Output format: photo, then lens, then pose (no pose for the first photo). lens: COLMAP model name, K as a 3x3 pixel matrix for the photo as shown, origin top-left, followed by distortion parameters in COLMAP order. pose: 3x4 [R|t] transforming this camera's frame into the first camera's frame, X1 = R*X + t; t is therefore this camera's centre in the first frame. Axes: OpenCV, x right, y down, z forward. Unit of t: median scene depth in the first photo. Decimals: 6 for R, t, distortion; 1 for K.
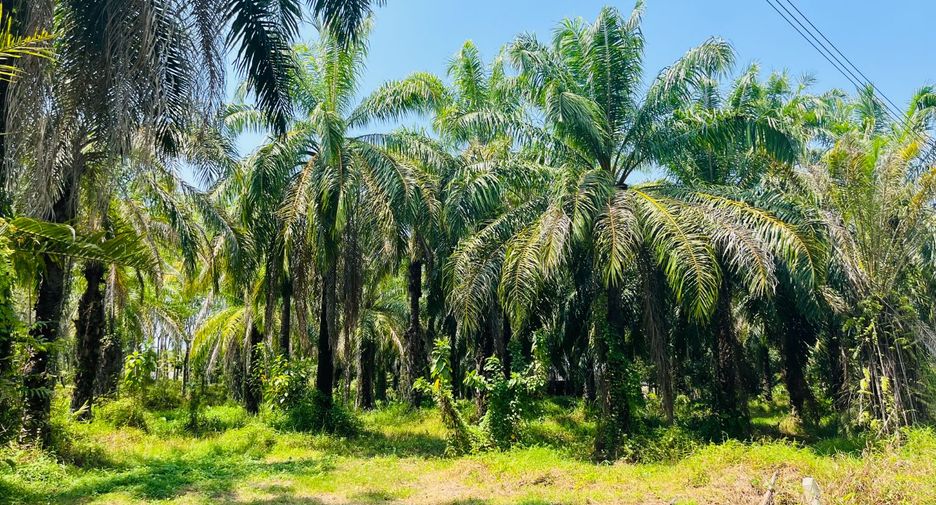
lens RADIAL K [[696.8, 0, 443.4], [0, 696.8, 253.9], [0, 0, 1]] dist [0.046856, -0.001796]
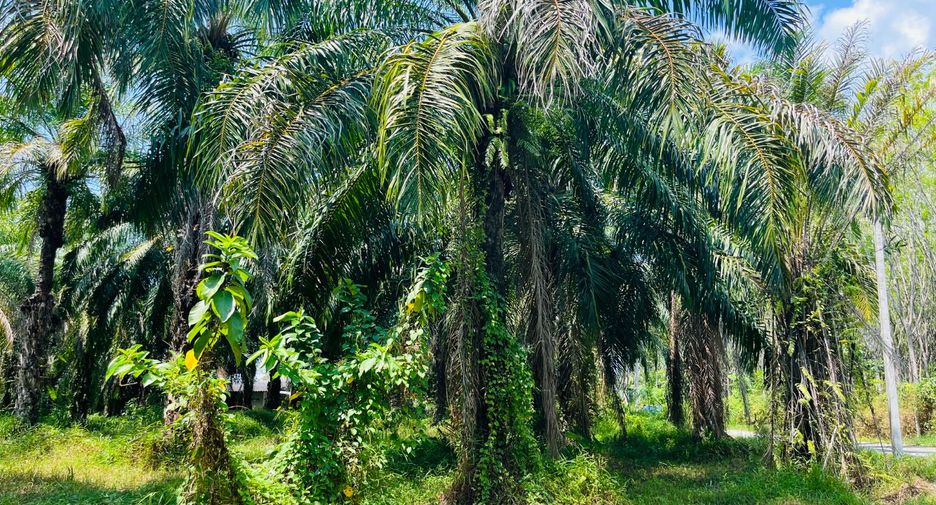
lens RADIAL K [[706.8, 0, 454.8], [0, 706.8, 251.4], [0, 0, 1]] dist [0.067791, -0.086387]
pose [[0.867102, 0.119051, 0.483696, -0.075533], [-0.108787, 0.992839, -0.049348, 0.124920], [-0.486107, -0.009831, 0.873844, 0.572088]]
